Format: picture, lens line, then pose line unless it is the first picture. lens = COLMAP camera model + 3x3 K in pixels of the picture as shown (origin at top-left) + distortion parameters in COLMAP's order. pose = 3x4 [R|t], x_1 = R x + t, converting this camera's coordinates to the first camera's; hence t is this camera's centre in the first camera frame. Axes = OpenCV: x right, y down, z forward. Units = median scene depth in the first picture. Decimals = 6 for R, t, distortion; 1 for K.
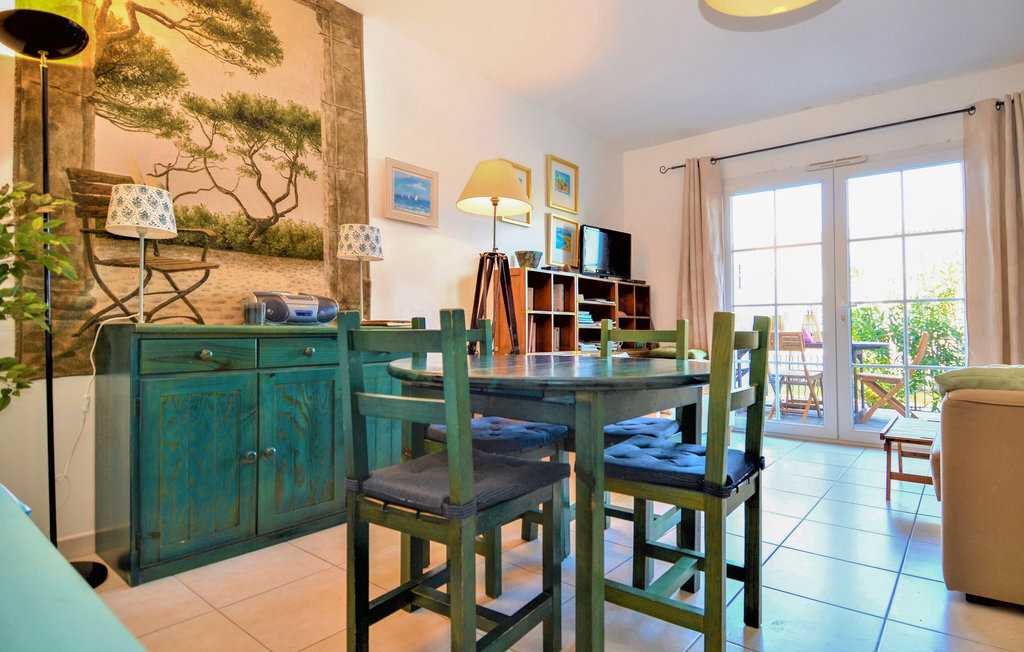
lens RADIAL K [[539.6, 0, 526.9], [0, 539.6, 314.3], [0, 0, 1]] dist [0.051717, -0.057717]
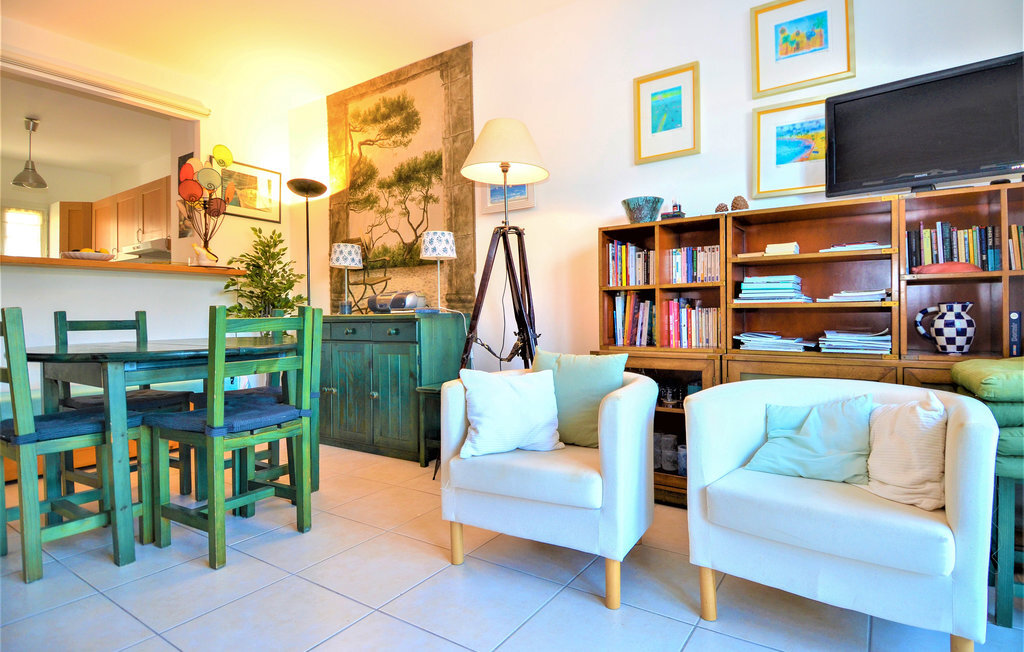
lens RADIAL K [[539.6, 0, 526.9], [0, 539.6, 314.3], [0, 0, 1]] dist [0.051717, -0.057717]
pose [[0.096932, 0.006065, -0.995273, 1.026456], [0.052661, 0.998549, 0.011214, 0.021992], [0.993897, -0.053499, 0.096472, 1.166931]]
